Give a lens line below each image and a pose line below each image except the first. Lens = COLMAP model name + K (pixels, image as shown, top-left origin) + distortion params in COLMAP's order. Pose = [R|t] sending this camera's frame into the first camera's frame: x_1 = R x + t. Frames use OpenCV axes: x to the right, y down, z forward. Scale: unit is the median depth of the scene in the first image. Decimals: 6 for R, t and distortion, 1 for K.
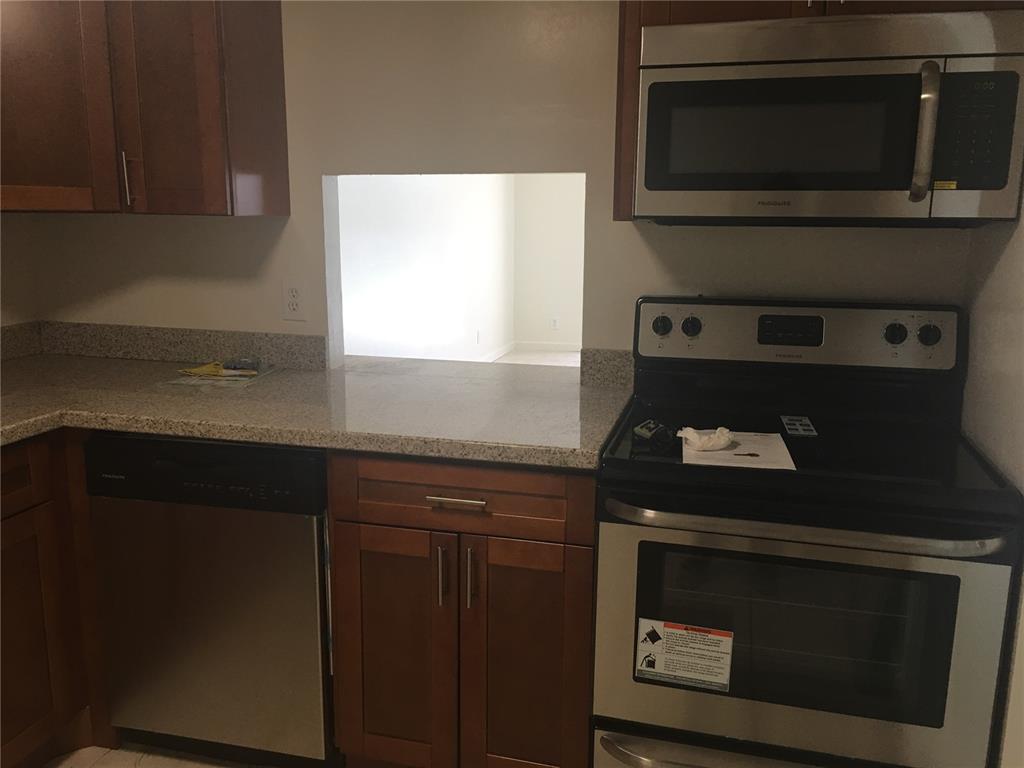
lens RADIAL K [[865.8, 0, 512.0], [0, 865.8, 384.0], [0, 0, 1]] dist [0.035229, -0.000935]
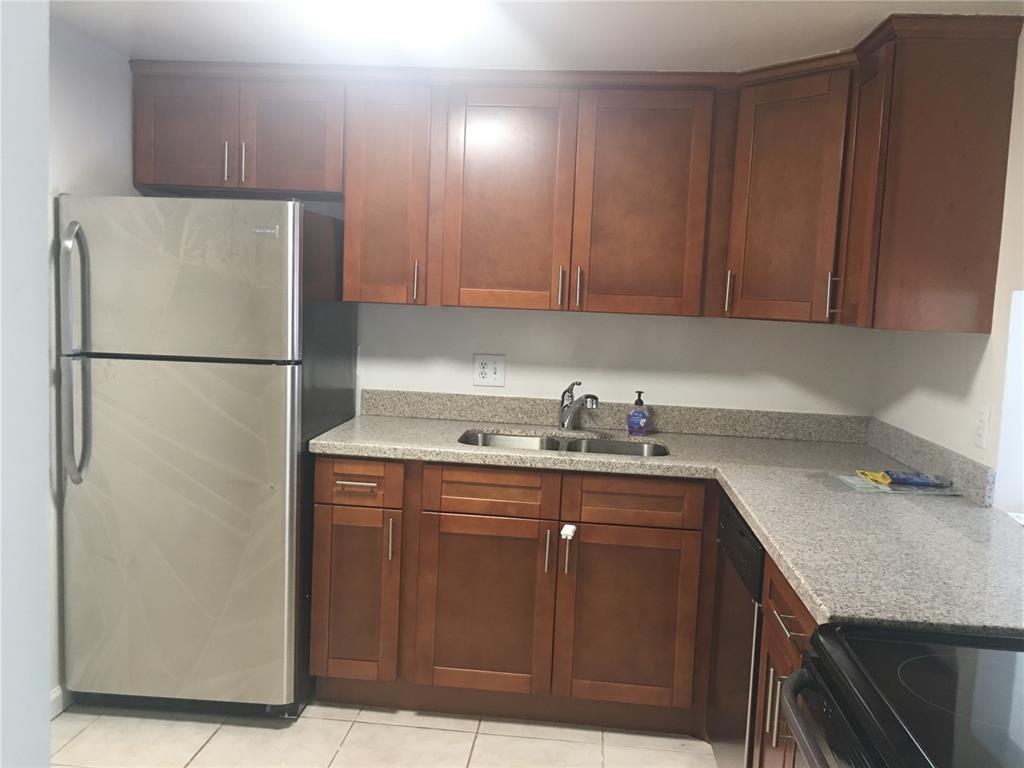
lens RADIAL K [[865.8, 0, 512.0], [0, 865.8, 384.0], [0, 0, 1]] dist [0.035229, -0.000935]
pose [[0.169710, 0.104083, -0.979982, 0.570605], [-0.242445, 0.968255, 0.060851, -0.077571], [0.955206, 0.227265, 0.189557, 0.354045]]
